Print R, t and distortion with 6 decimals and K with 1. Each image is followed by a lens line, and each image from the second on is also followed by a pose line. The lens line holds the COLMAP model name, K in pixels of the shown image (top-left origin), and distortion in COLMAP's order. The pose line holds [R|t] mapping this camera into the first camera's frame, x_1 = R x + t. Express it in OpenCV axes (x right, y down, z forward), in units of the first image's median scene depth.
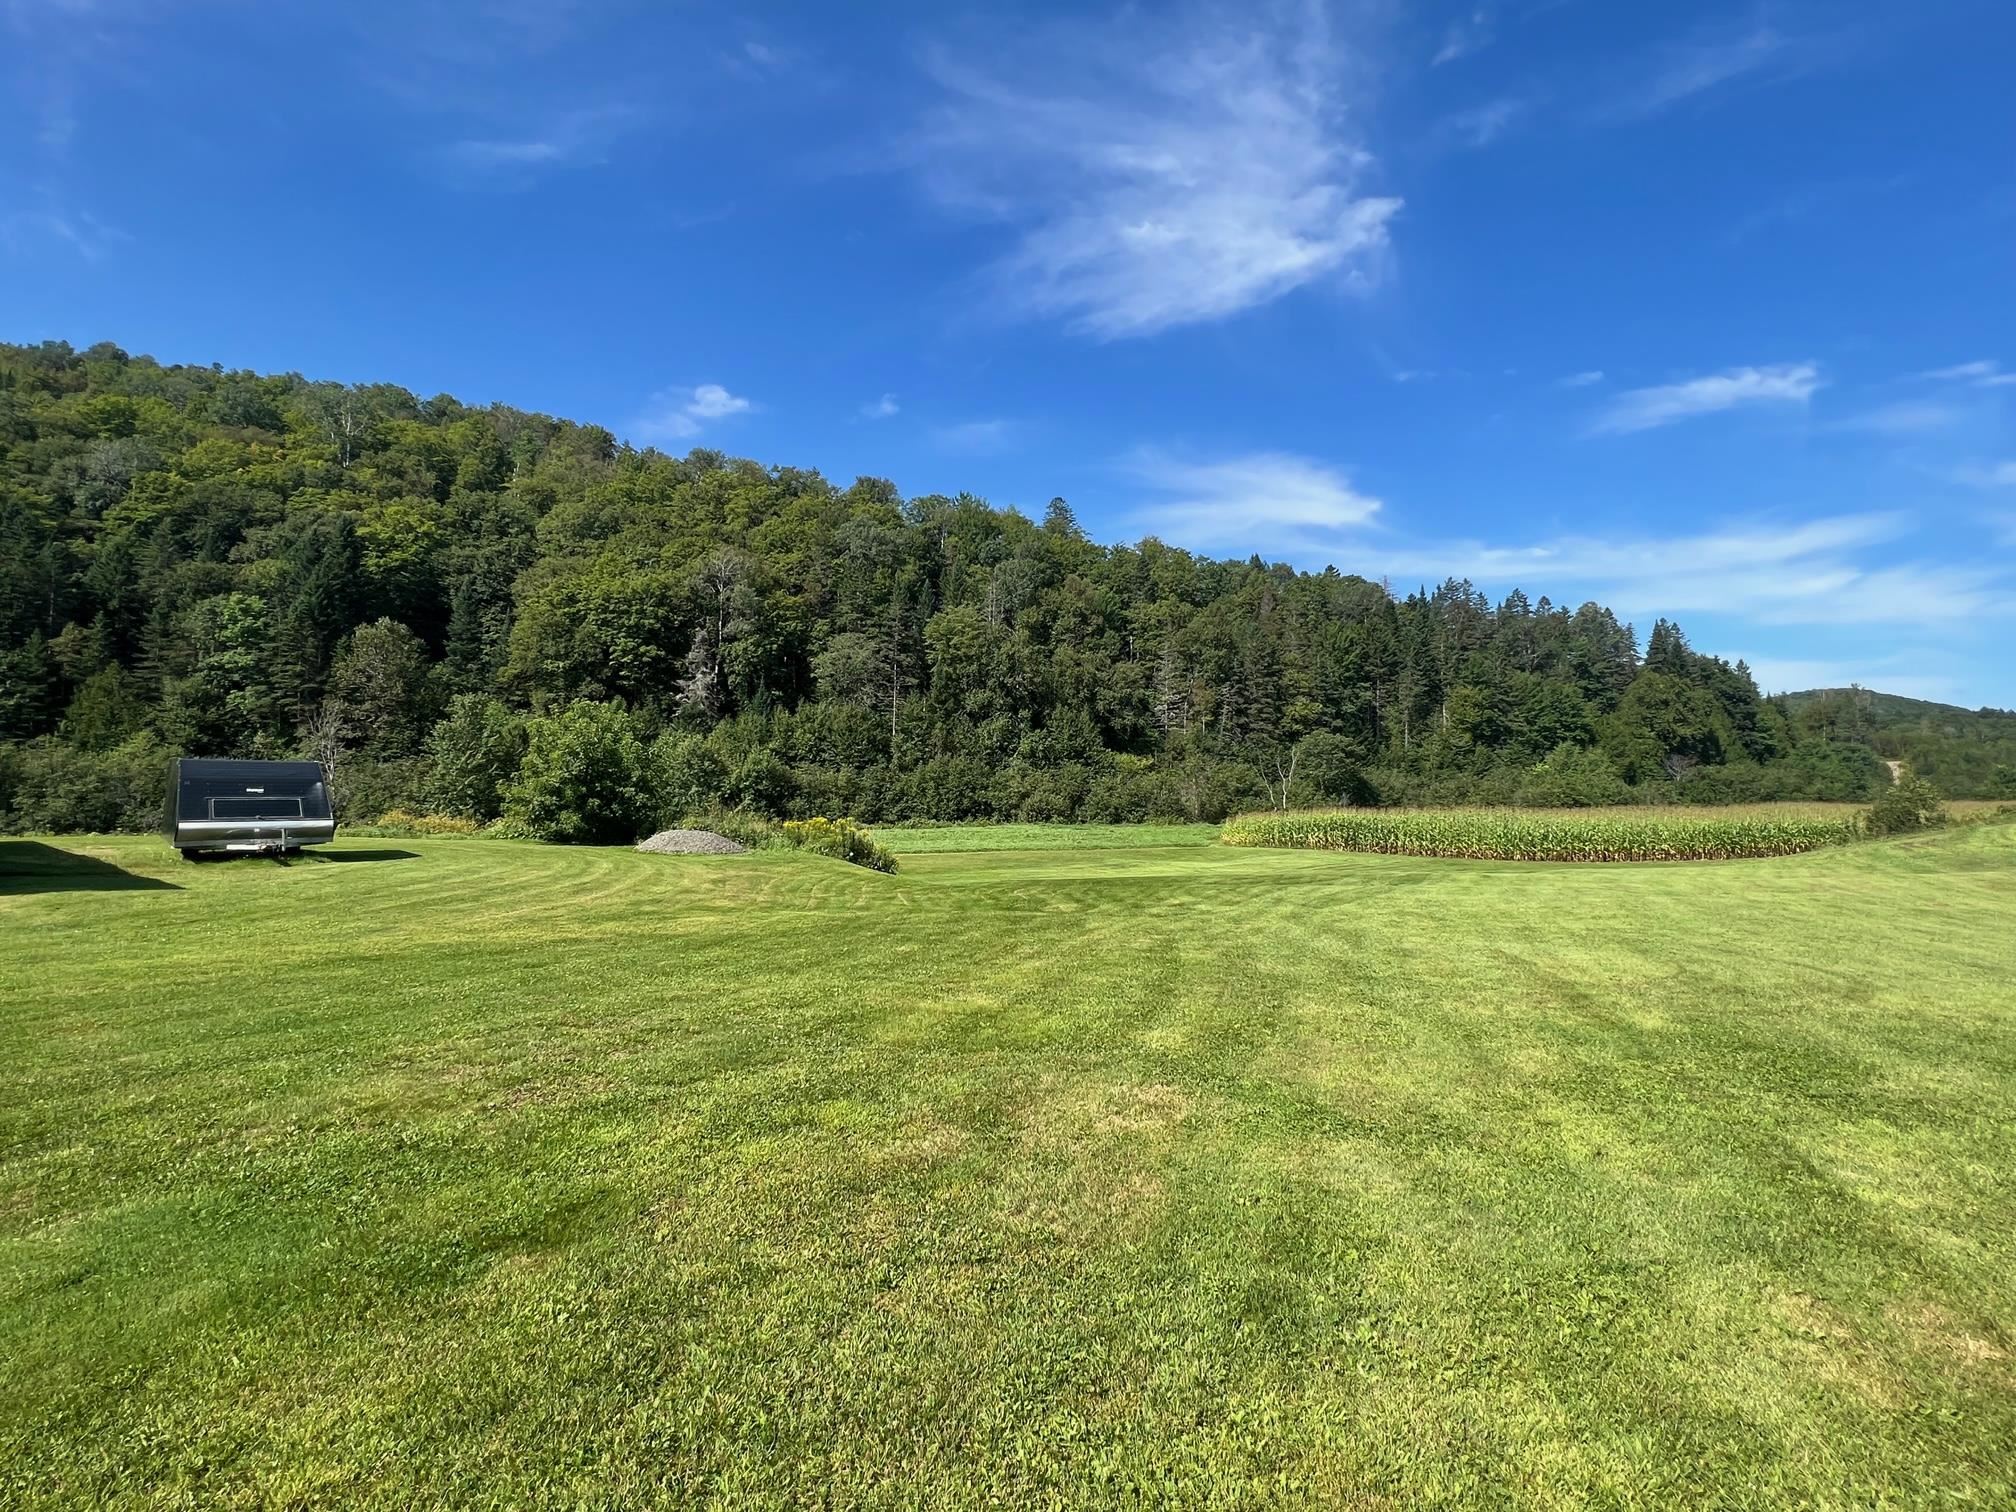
lens RADIAL K [[918.3, 0, 1004.8], [0, 918.3, 755.8], [0, 0, 1]] dist [-0.002118, -0.000109]
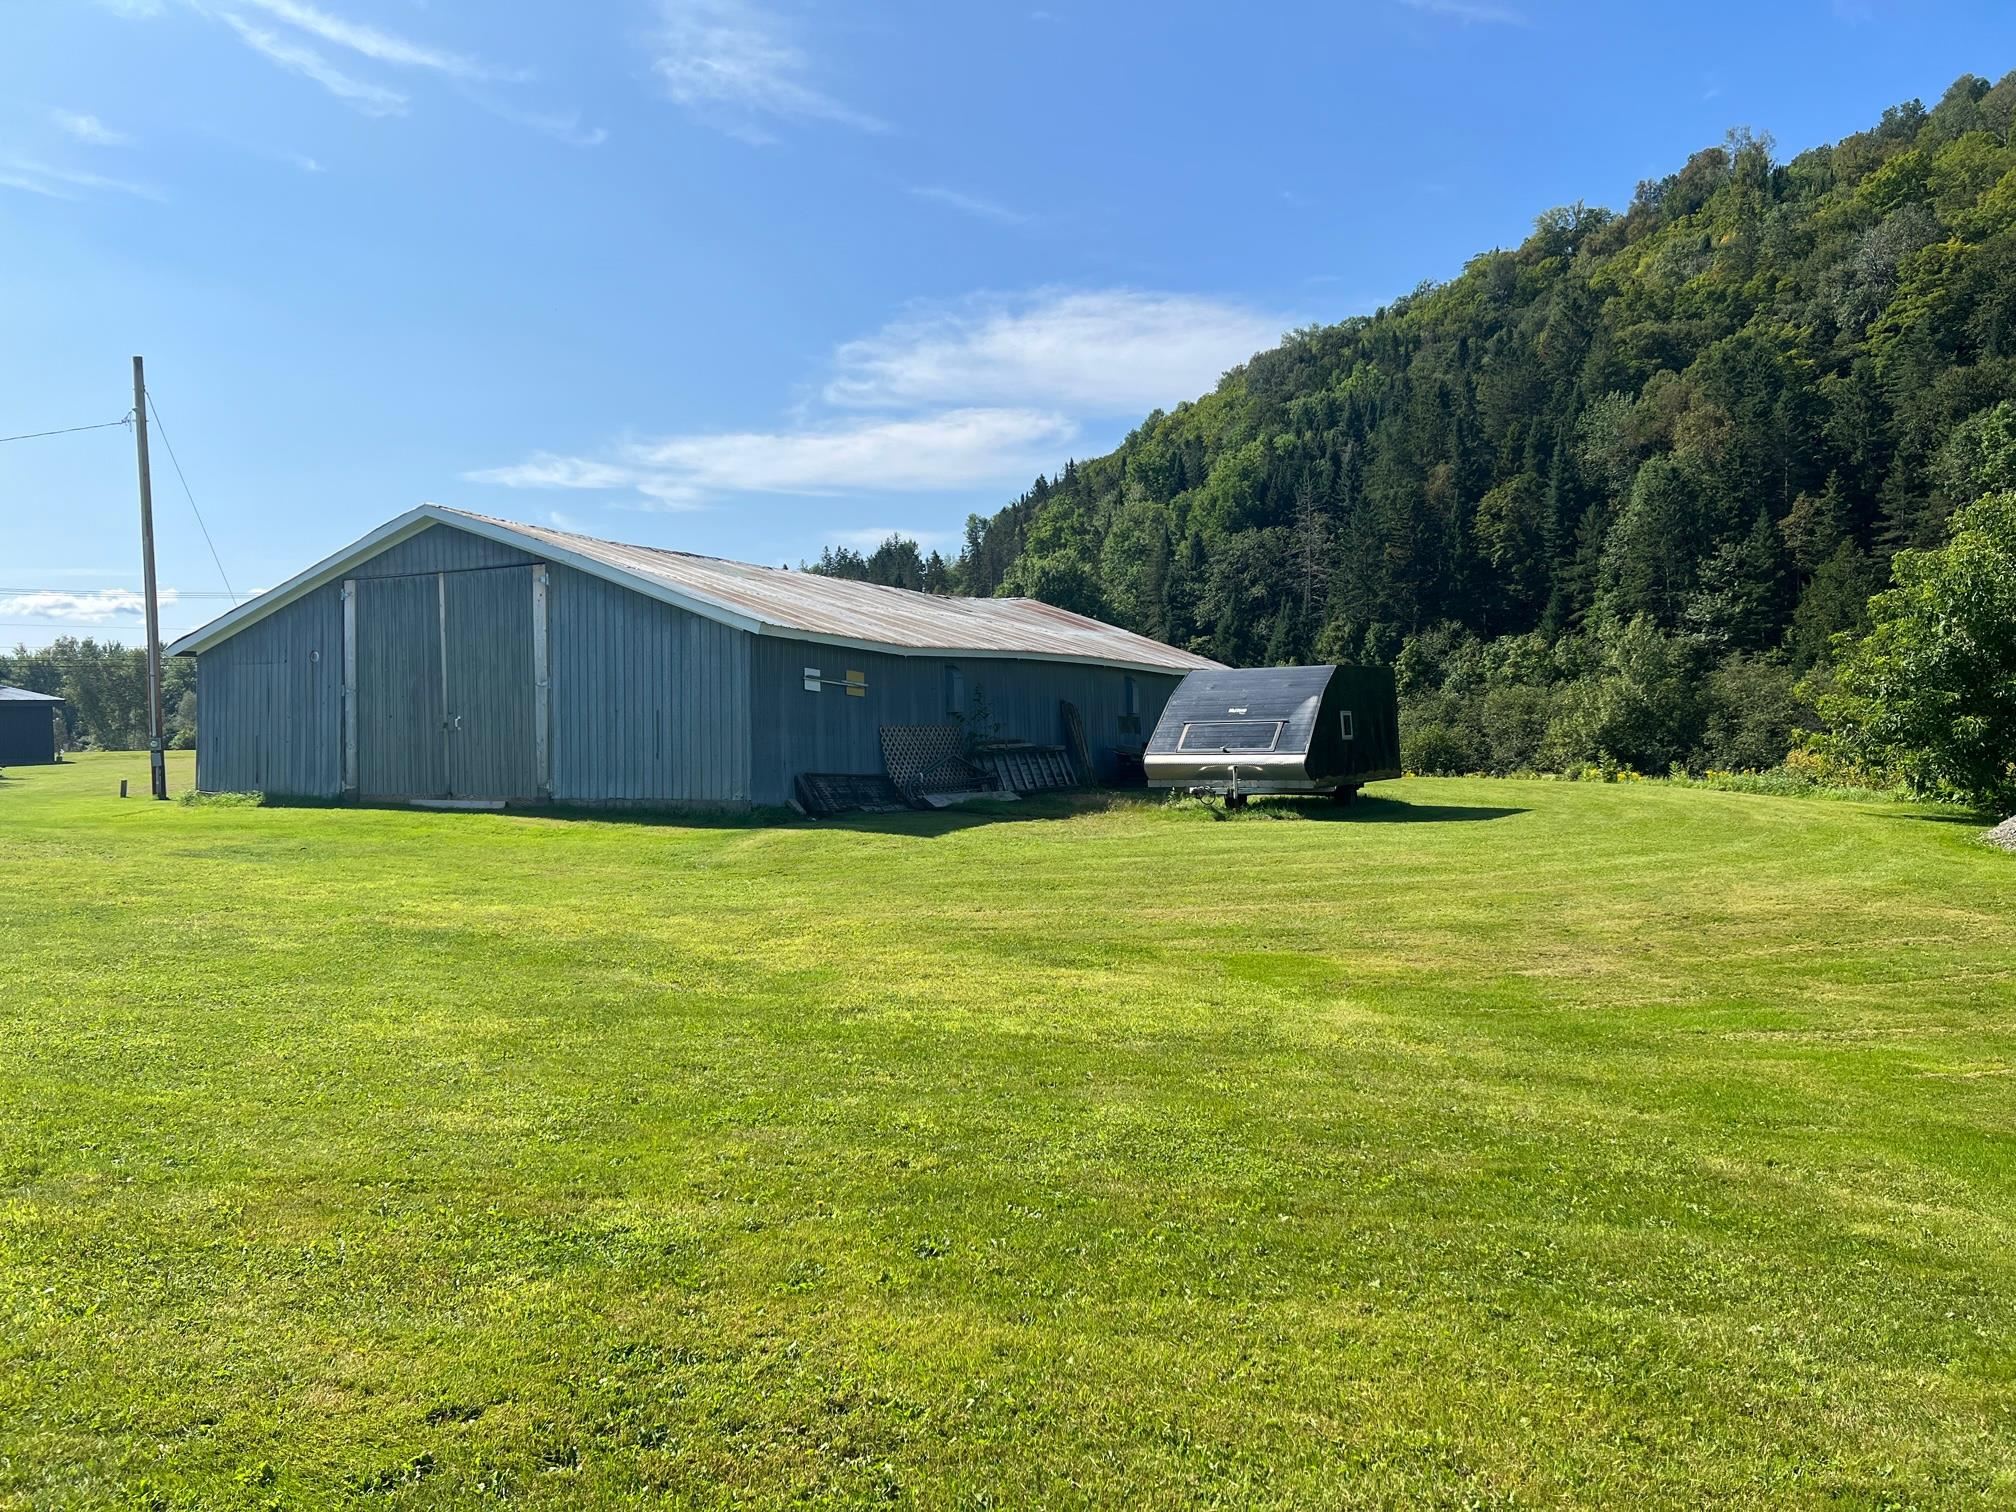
lens RADIAL K [[1520.8, 0, 1010.7], [0, 1520.8, 763.6], [0, 0, 1]] dist [0.009773, -0.006866]
pose [[0.192756, 0.010256, -0.981193, 0.039782], [0.055430, 0.998235, 0.021323, 0.006662], [0.979680, -0.058498, 0.191847, 0.093498]]
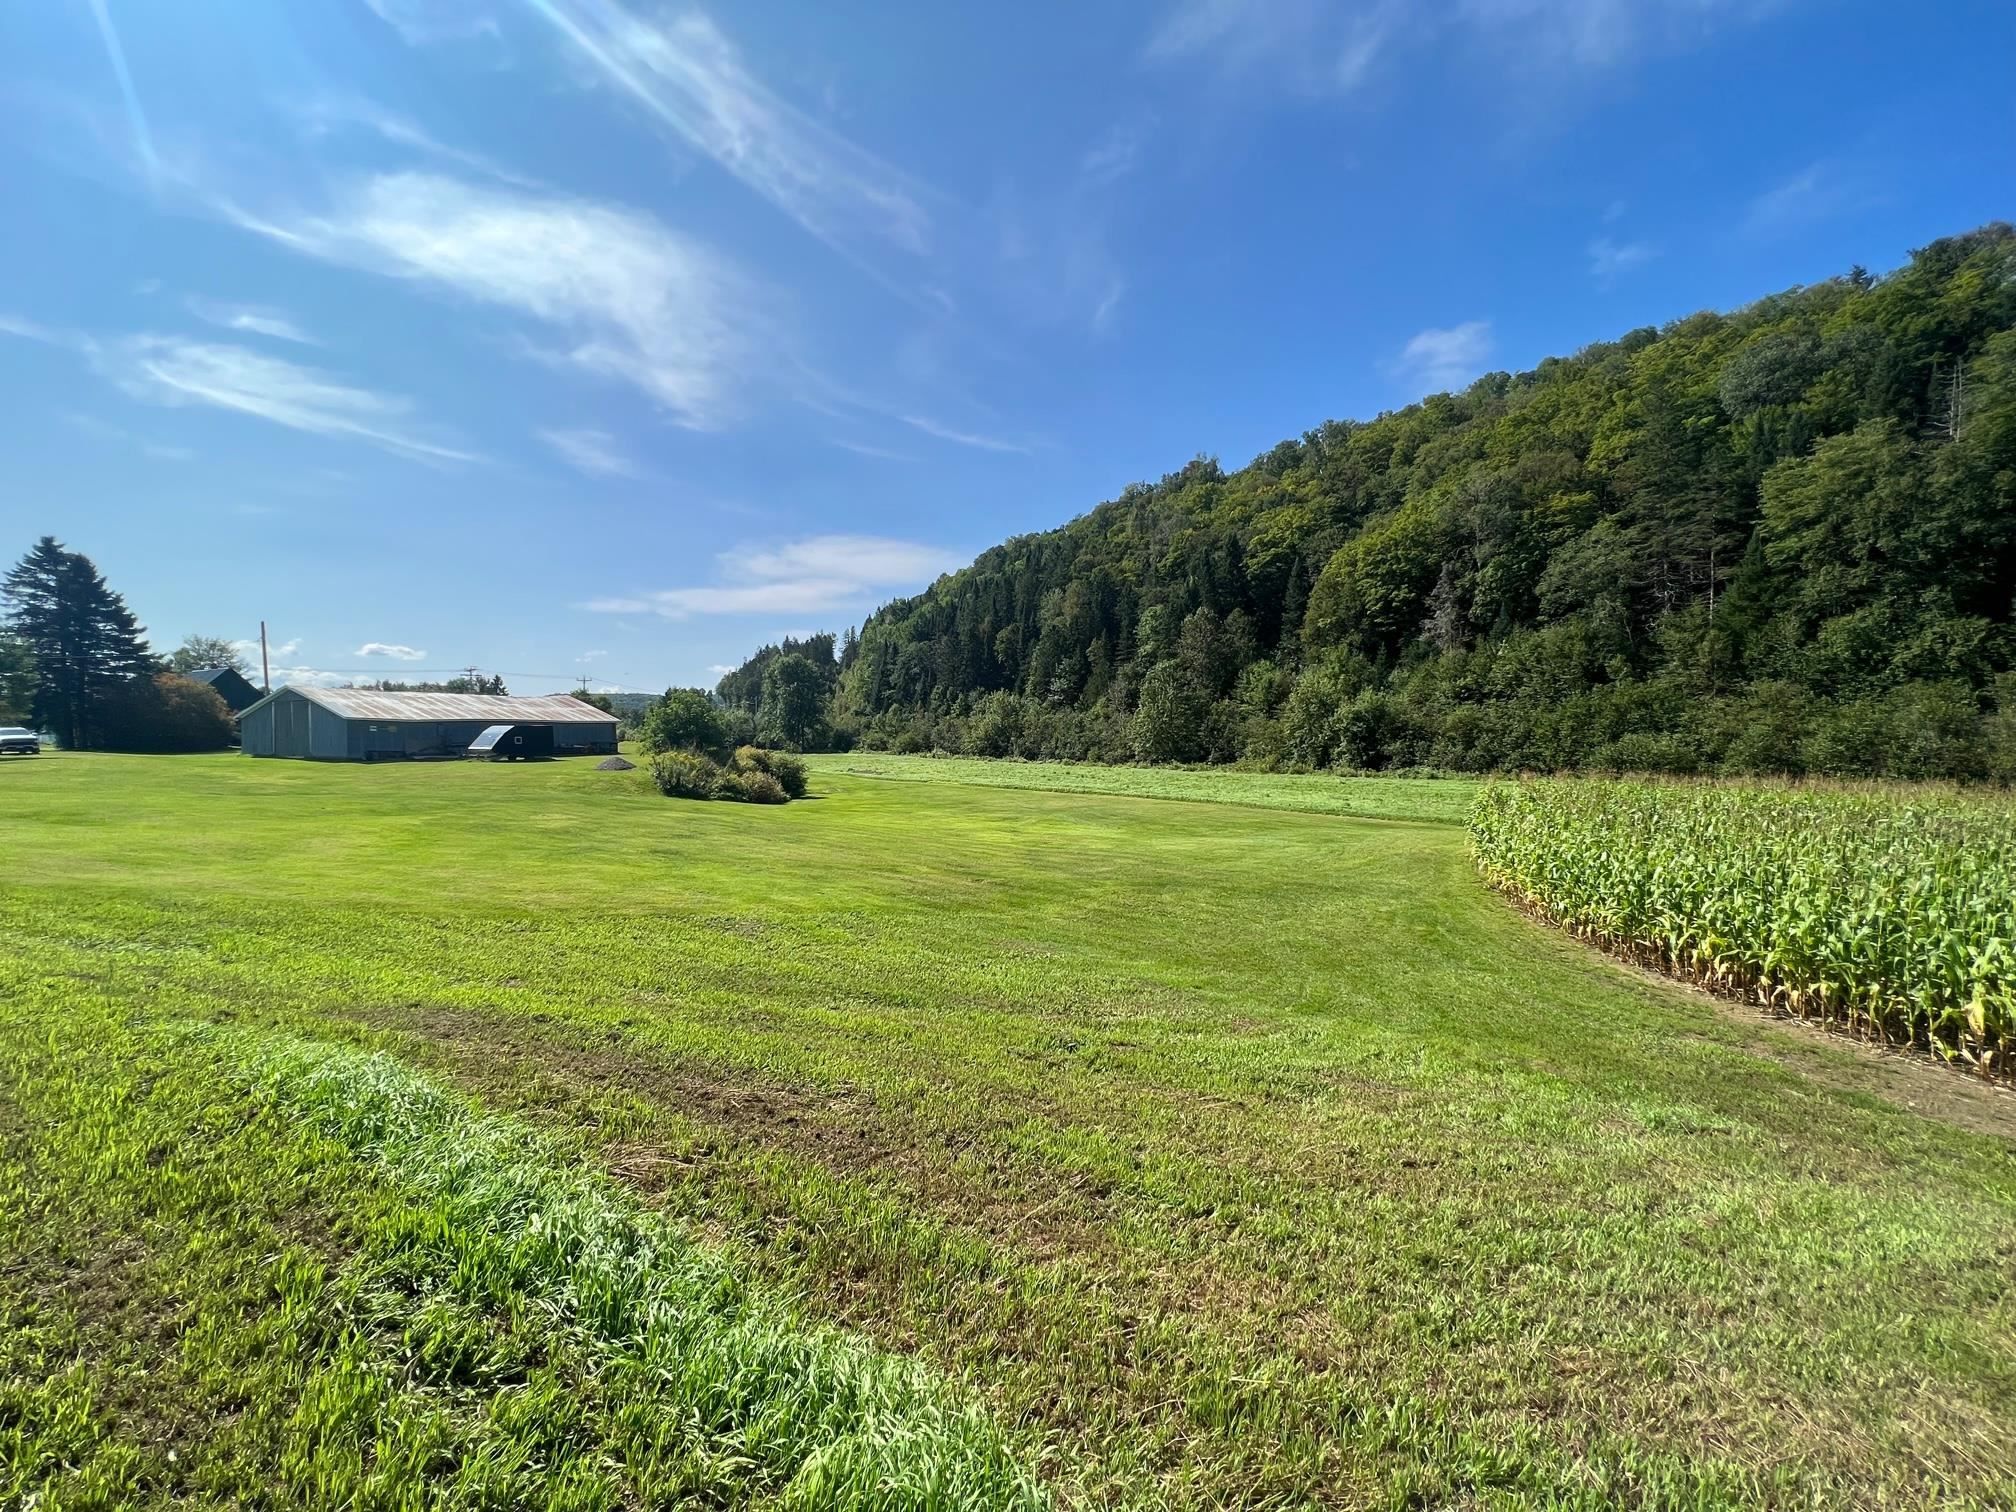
lens RADIAL K [[806.5, 0, 998.0], [0, 806.5, 751.5], [0, 0, 1]] dist [-0.003214, -0.000079]
pose [[0.267749, 0.020585, -0.963269, 0.304255], [0.040832, 0.998631, 0.032691, 0.009784], [0.962623, -0.048086, 0.266542, 0.276961]]
